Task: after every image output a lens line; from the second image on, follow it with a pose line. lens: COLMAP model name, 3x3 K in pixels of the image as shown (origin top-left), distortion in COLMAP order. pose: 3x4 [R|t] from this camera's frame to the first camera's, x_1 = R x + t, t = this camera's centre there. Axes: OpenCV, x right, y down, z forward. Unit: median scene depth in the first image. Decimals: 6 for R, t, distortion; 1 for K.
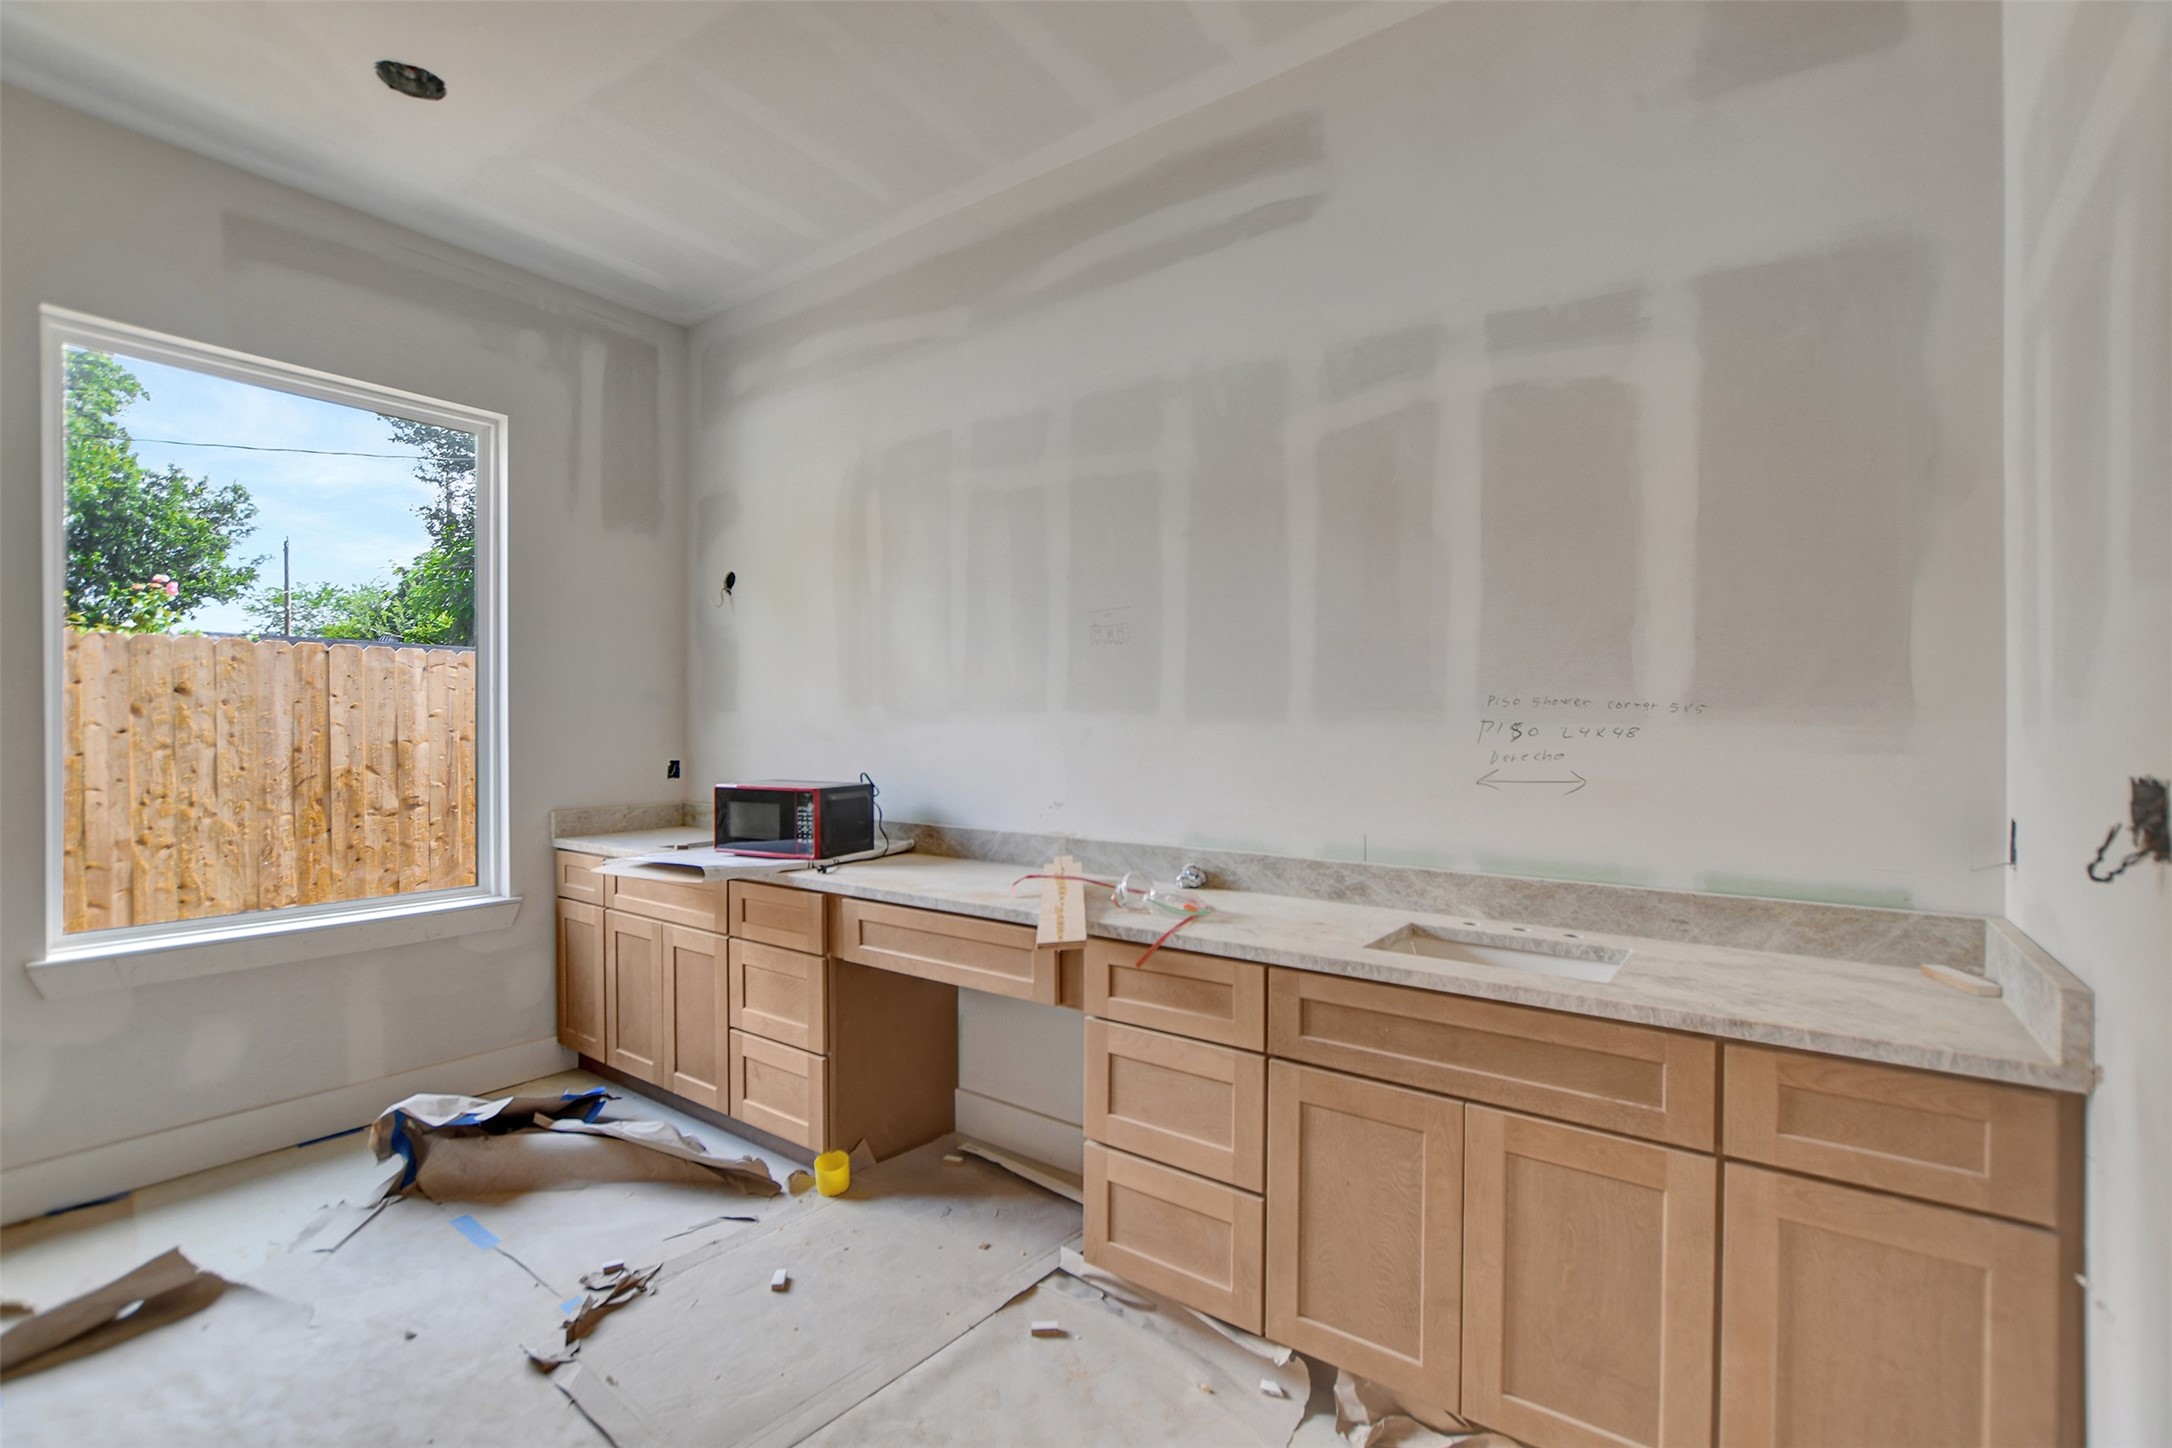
lens RADIAL K [[949.5, 0, 1105.3], [0, 949.5, 738.6], [0, 0, 1]] dist [-0.011578, 0.000800]
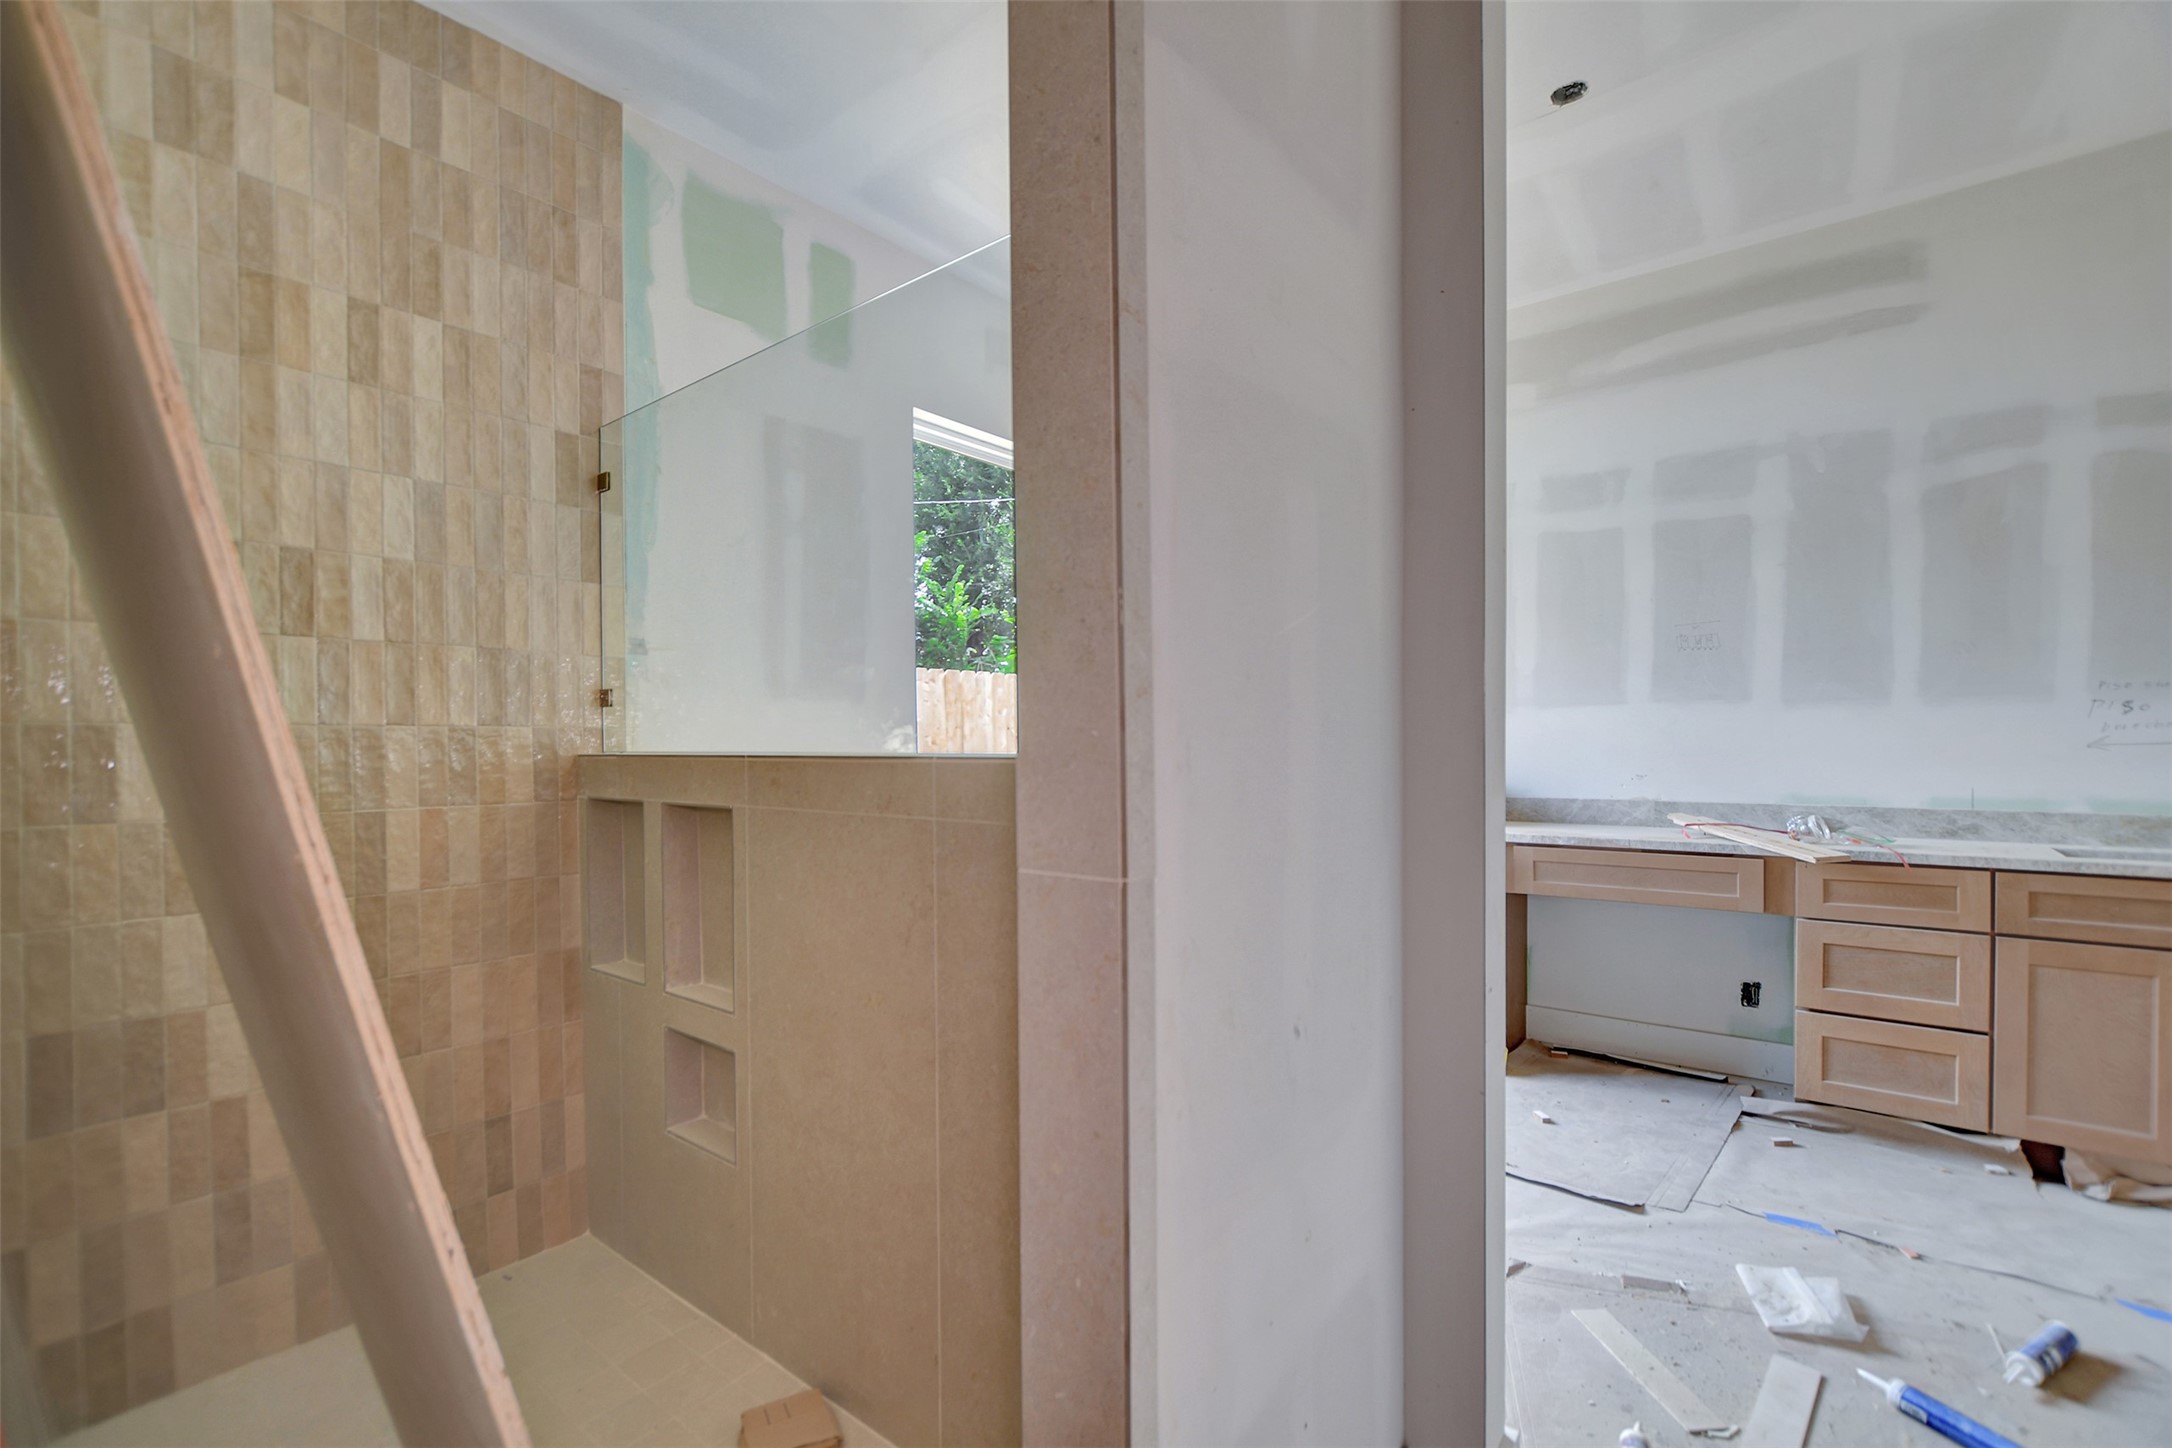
lens RADIAL K [[962.3, 0, 1094.1], [0, 962.3, 760.5], [0, 0, 1]] dist [-0.001875, 0.000146]
pose [[0.998637, -0.011809, -0.050849, -0.805056], [0.012126, 0.999909, 0.005921, 0.035285], [0.050774, -0.006530, 0.998689, -0.371256]]
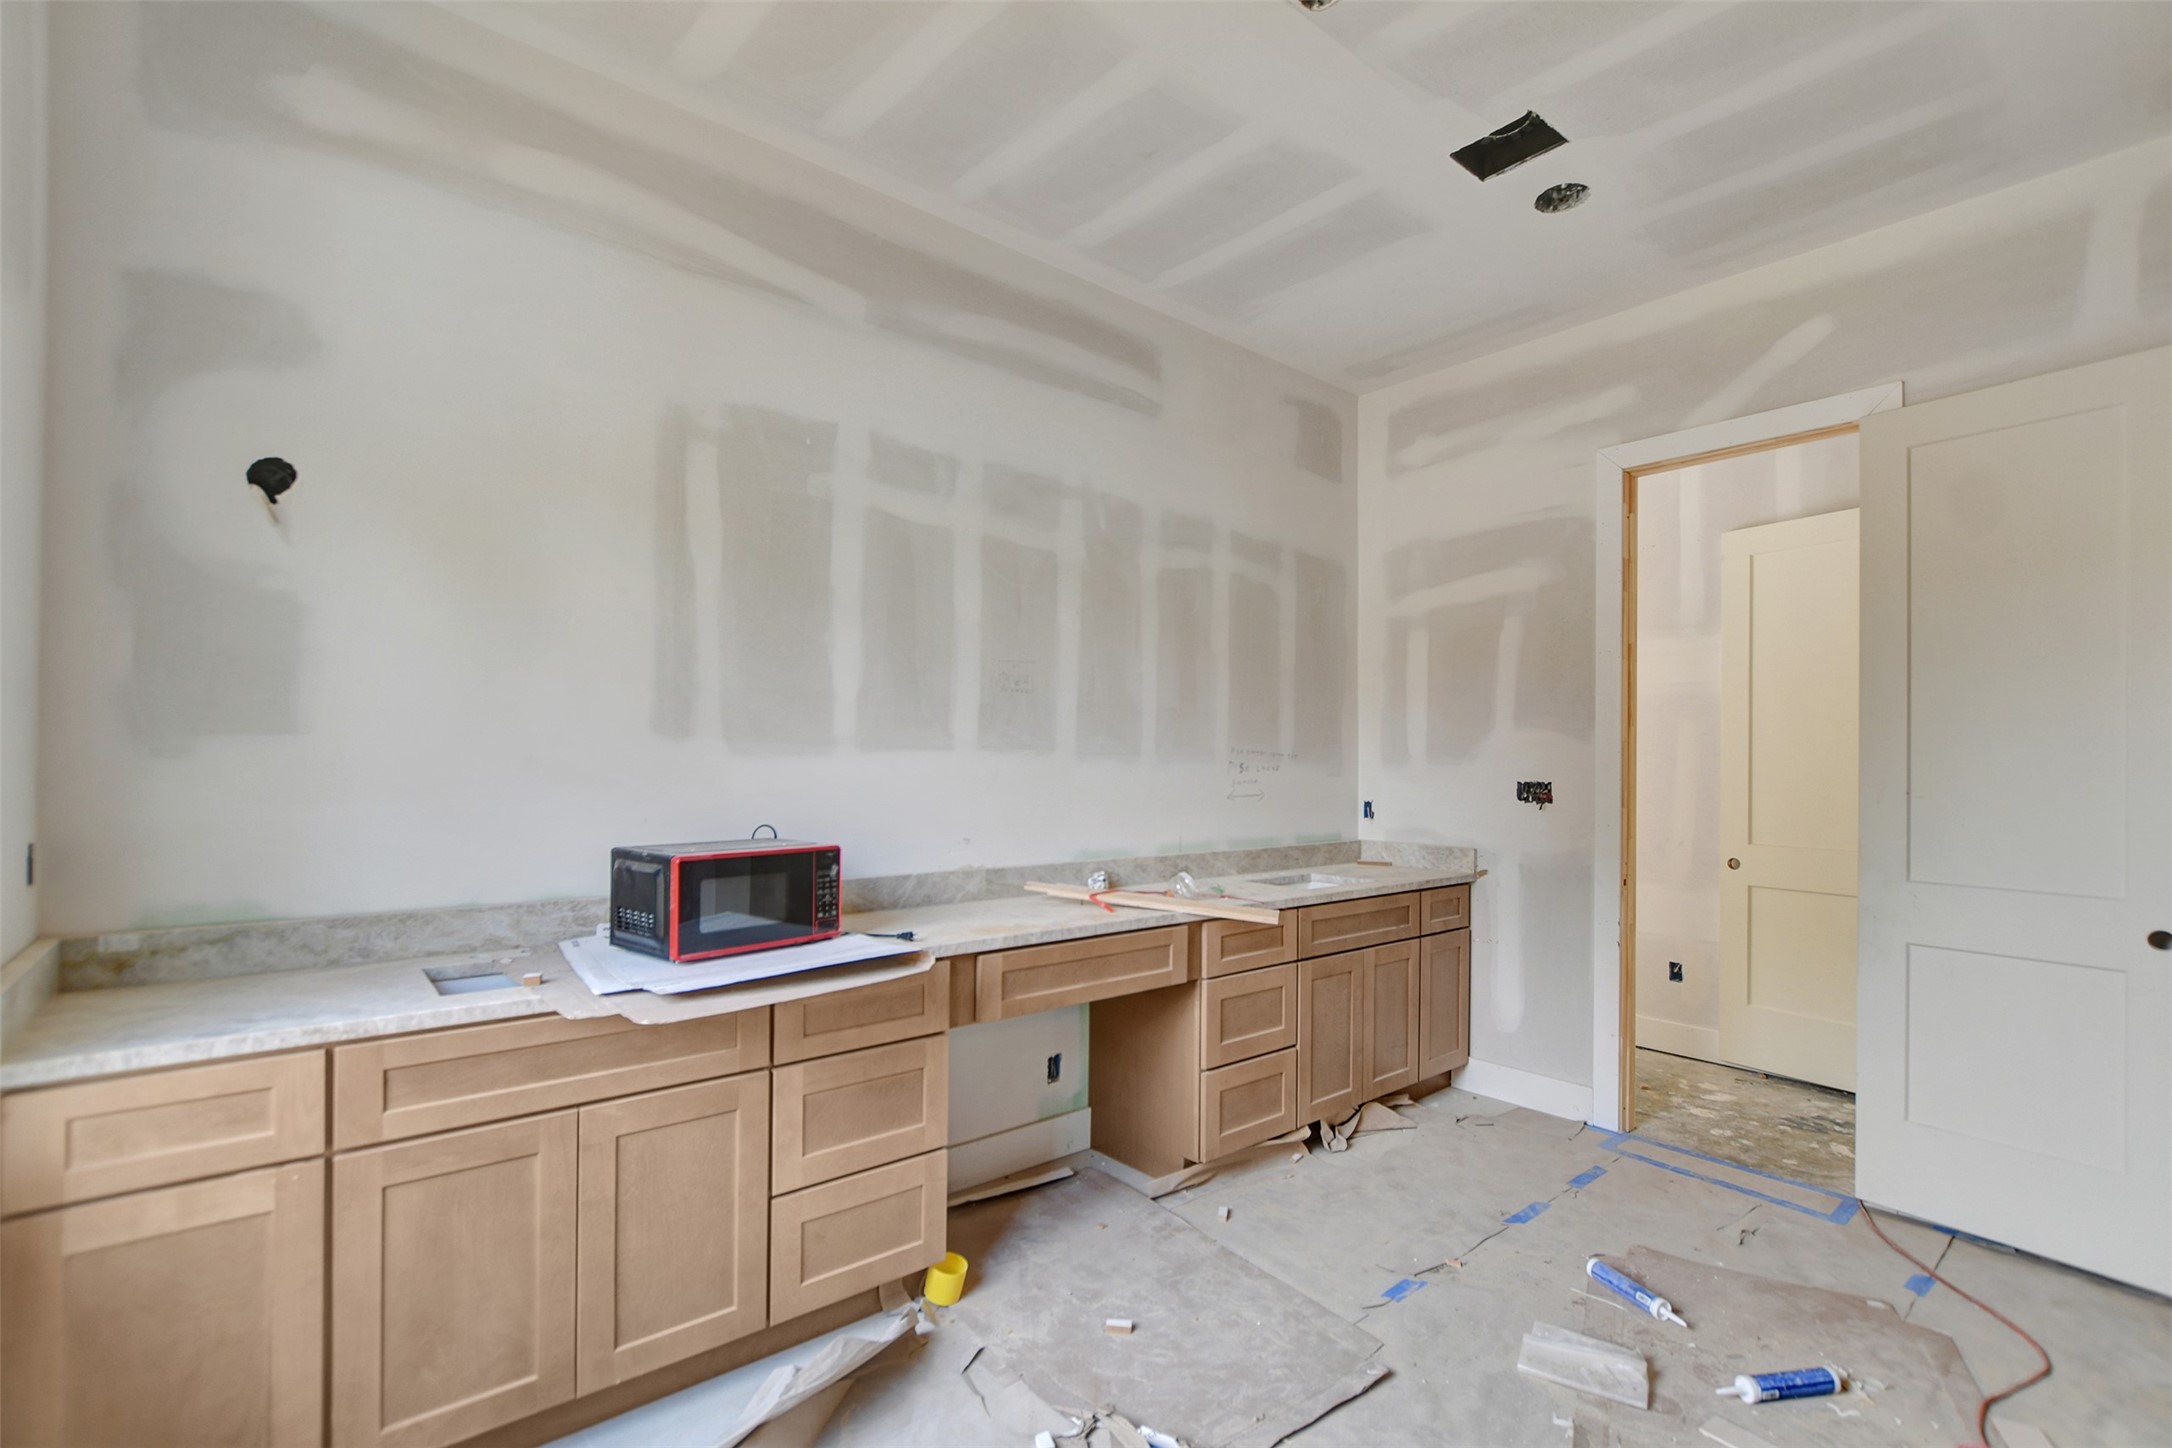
lens RADIAL K [[982.4, 0, 1091.7], [0, 982.4, 756.9], [0, 0, 1]] dist [-0.002440, -0.000067]
pose [[0.245230, 0.001895, 0.969463, -1.189829], [0.003246, 0.999991, -0.002776, -0.020322], [-0.969459, 0.003828, 0.245222, 0.675115]]
